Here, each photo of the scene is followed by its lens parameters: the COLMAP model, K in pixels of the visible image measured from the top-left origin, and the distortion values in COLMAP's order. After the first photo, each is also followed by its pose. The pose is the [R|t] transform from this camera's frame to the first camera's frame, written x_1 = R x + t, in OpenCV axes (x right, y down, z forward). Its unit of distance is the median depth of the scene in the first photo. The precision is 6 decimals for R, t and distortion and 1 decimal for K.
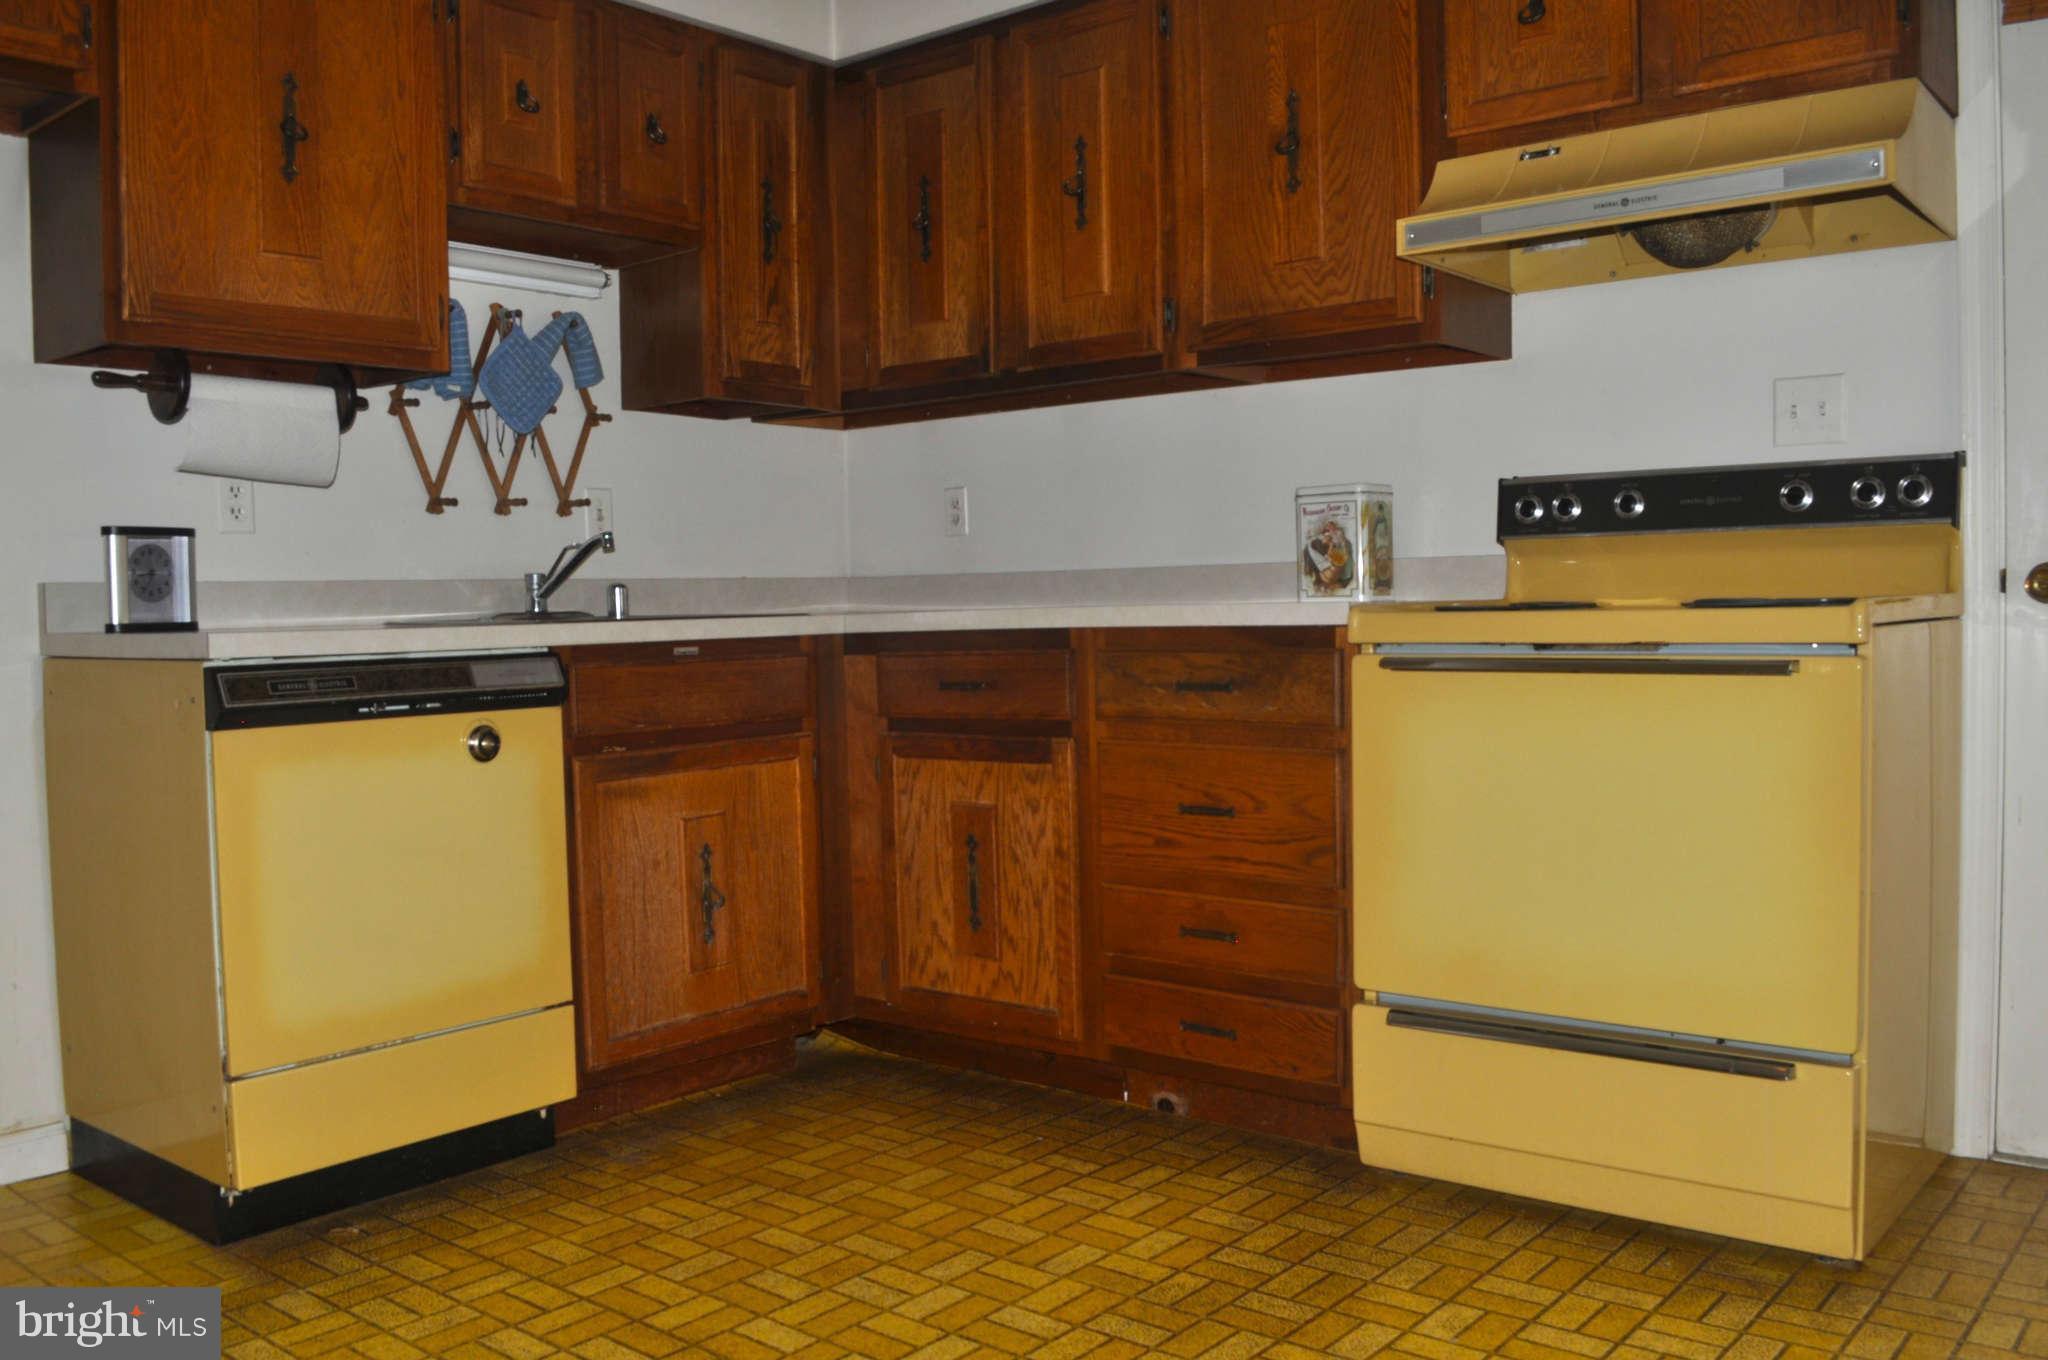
lens RADIAL K [[1702.6, 0, 1019.9], [0, 1702.6, 690.2], [0, 0, 1]] dist [-0.067136, -0.000079]
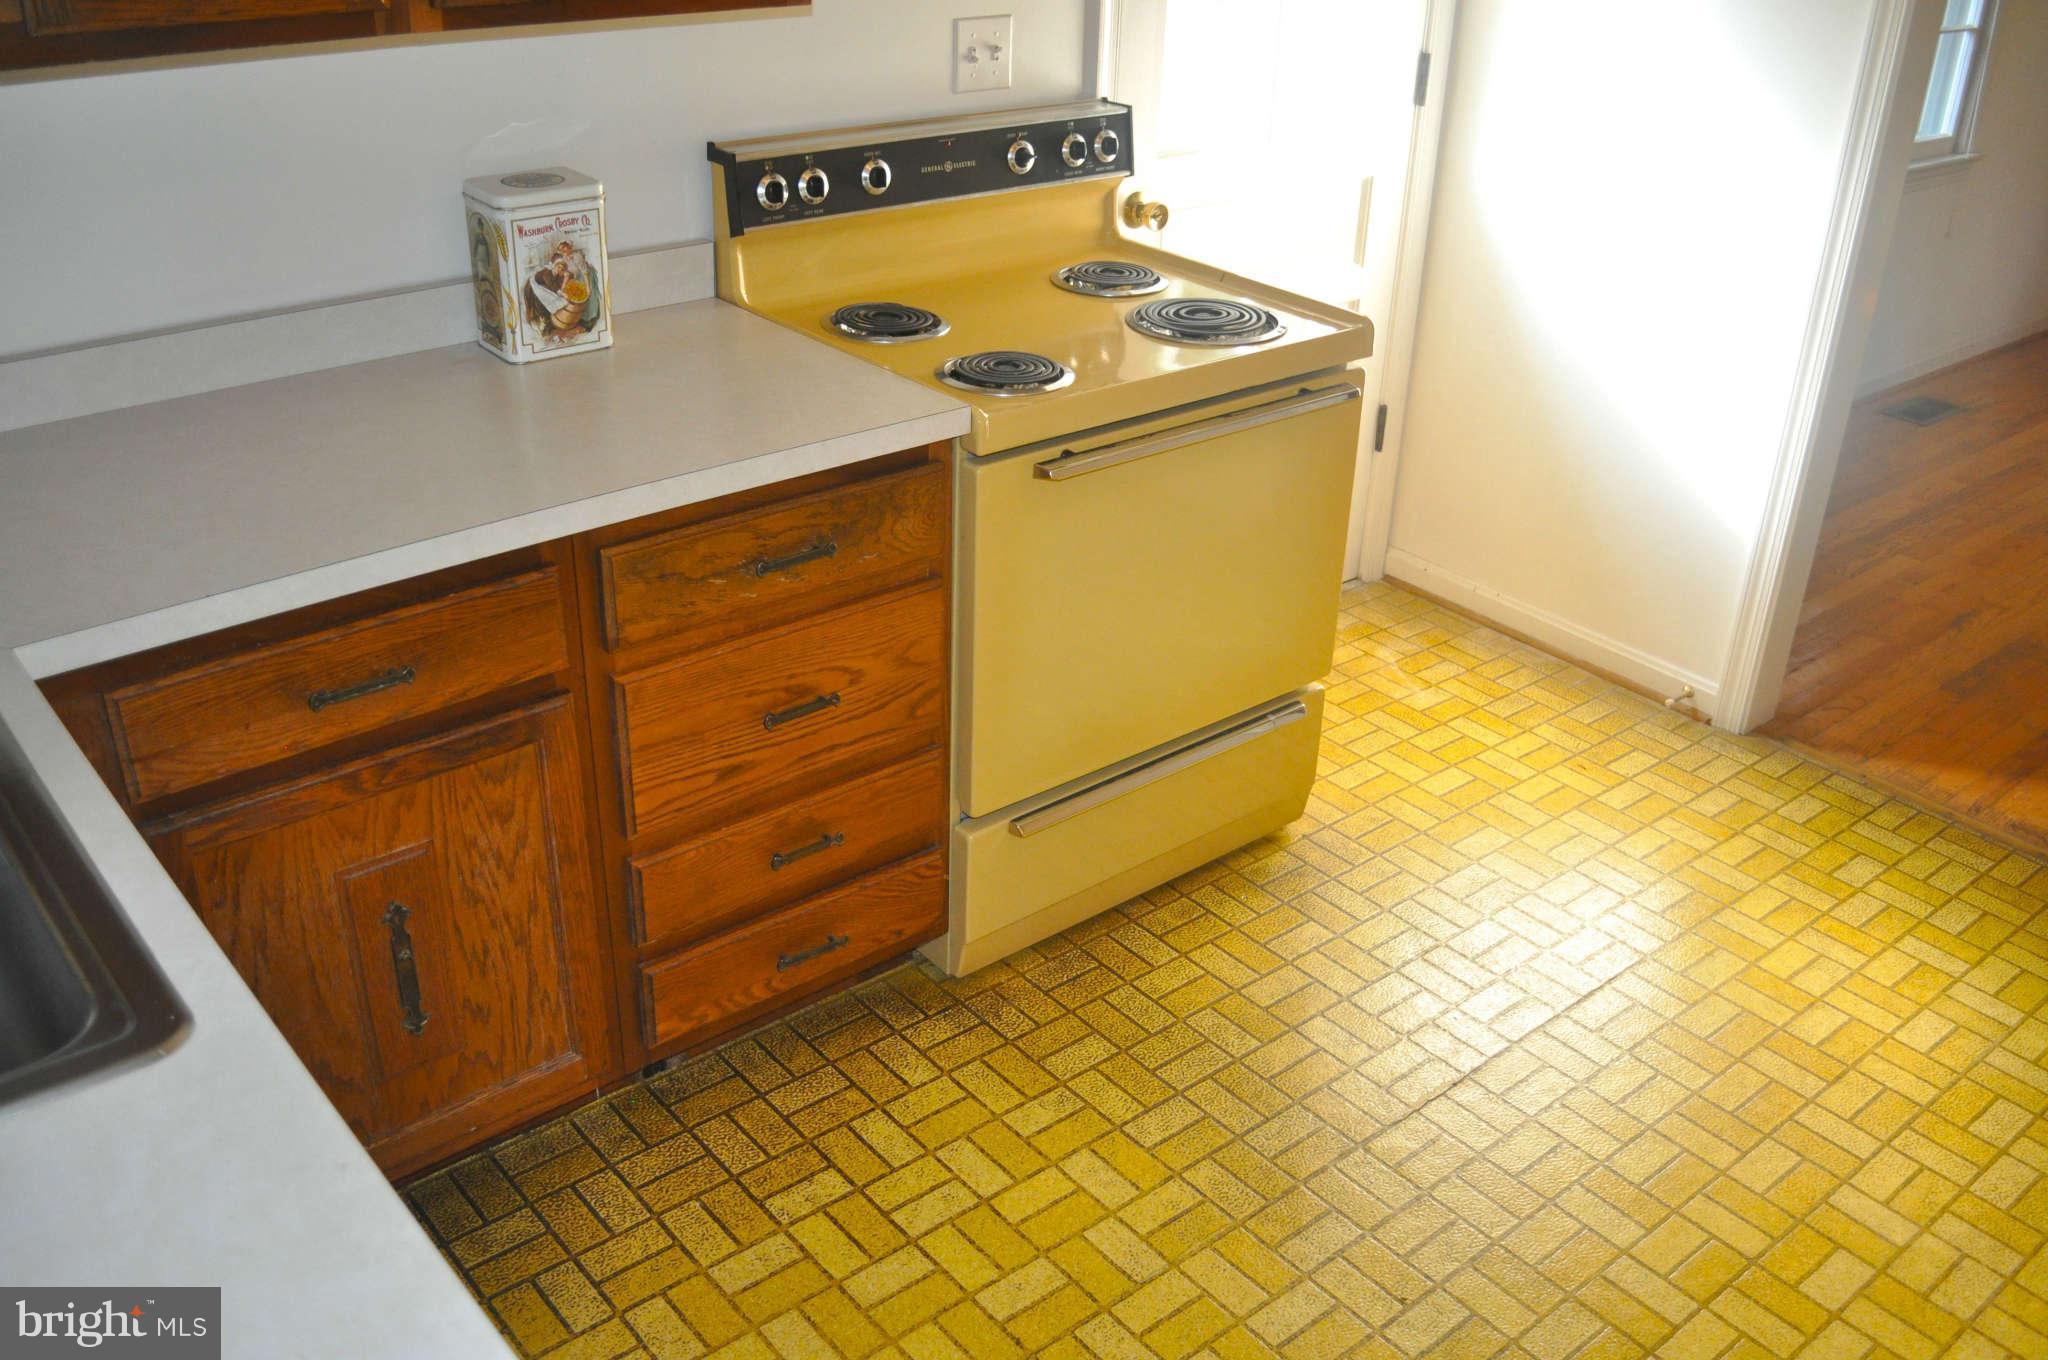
lens RADIAL K [[1814.7, 0, 1021.8], [0, 1814.7, 694.4], [0, 0, 1]] dist [-0.077389, 0.012813]
pose [[0.184239, -0.437594, 0.880095, -0.515719], [0.018827, 0.896830, 0.441974, -0.258240], [-0.982701, -0.064860, 0.173469, 0.688812]]
